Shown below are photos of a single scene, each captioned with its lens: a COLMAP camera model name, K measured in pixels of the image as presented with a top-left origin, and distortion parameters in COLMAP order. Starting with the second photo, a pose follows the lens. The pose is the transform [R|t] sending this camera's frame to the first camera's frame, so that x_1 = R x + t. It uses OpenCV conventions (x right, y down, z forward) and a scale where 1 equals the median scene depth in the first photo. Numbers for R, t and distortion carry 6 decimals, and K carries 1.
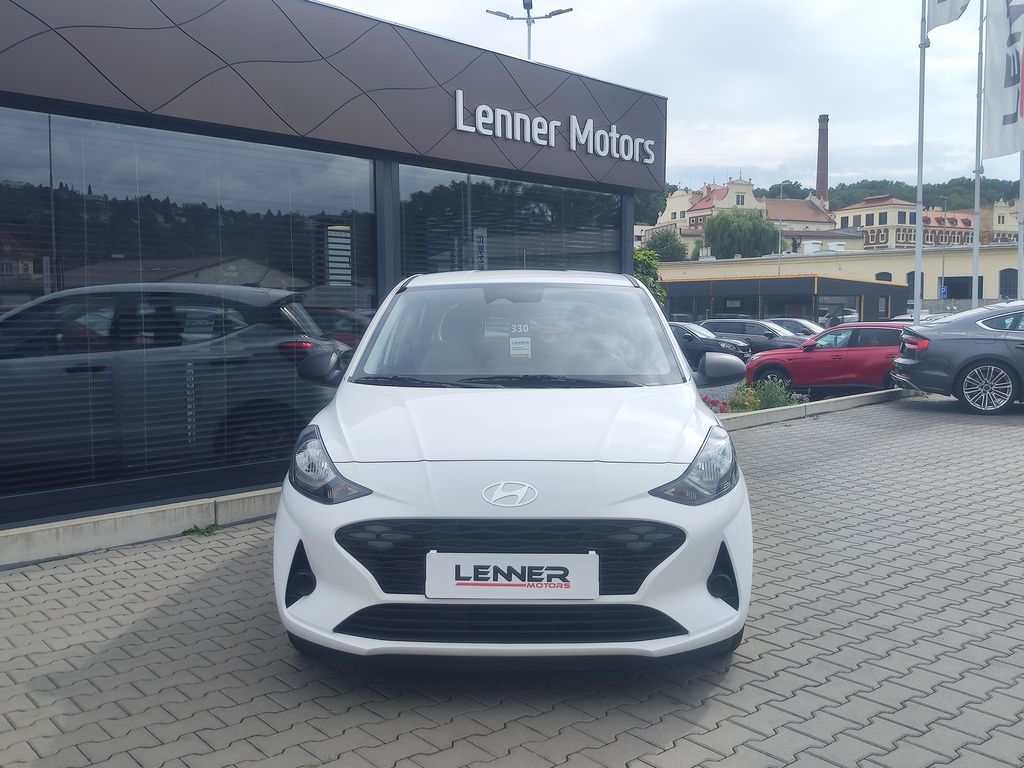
lens RADIAL K [[985.8, 0, 512.0], [0, 985.8, 384.0], [0, 0, 1]] dist [0.116140, -0.200274]
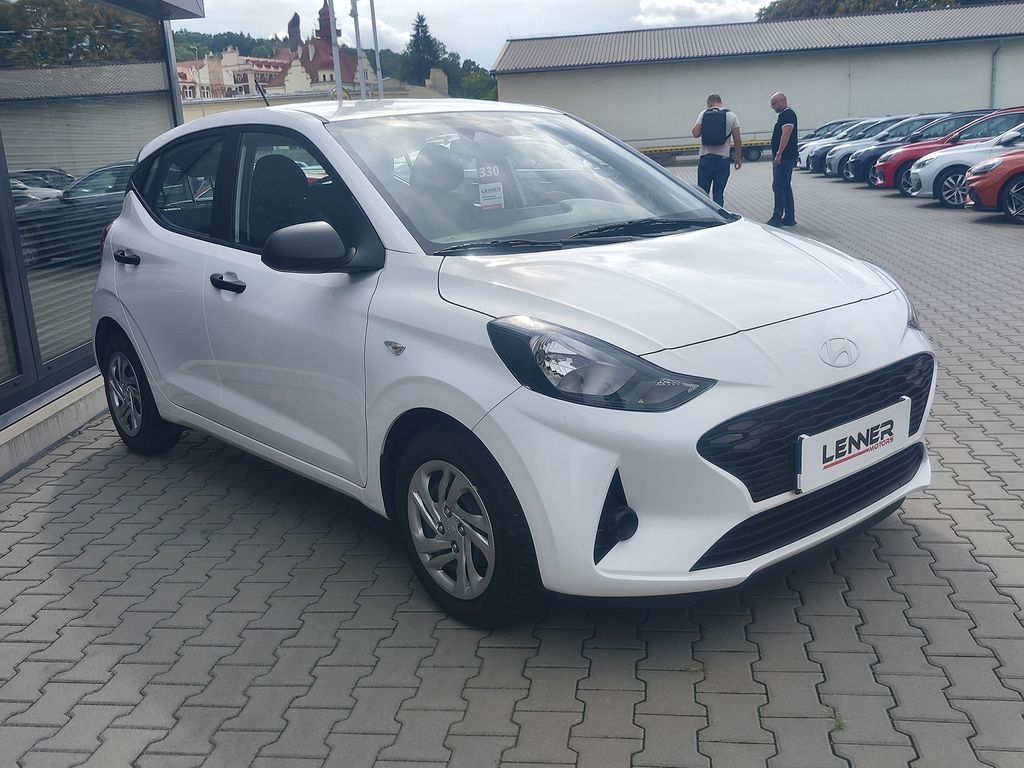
lens RADIAL K [[985.8, 0, 512.0], [0, 985.8, 384.0], [0, 0, 1]] dist [0.116140, -0.200274]
pose [[0.727037, -0.188099, 0.660330, -0.743681], [0.095397, 0.980087, 0.174149, -0.035487], [-0.679939, -0.063620, 0.730504, 0.542052]]
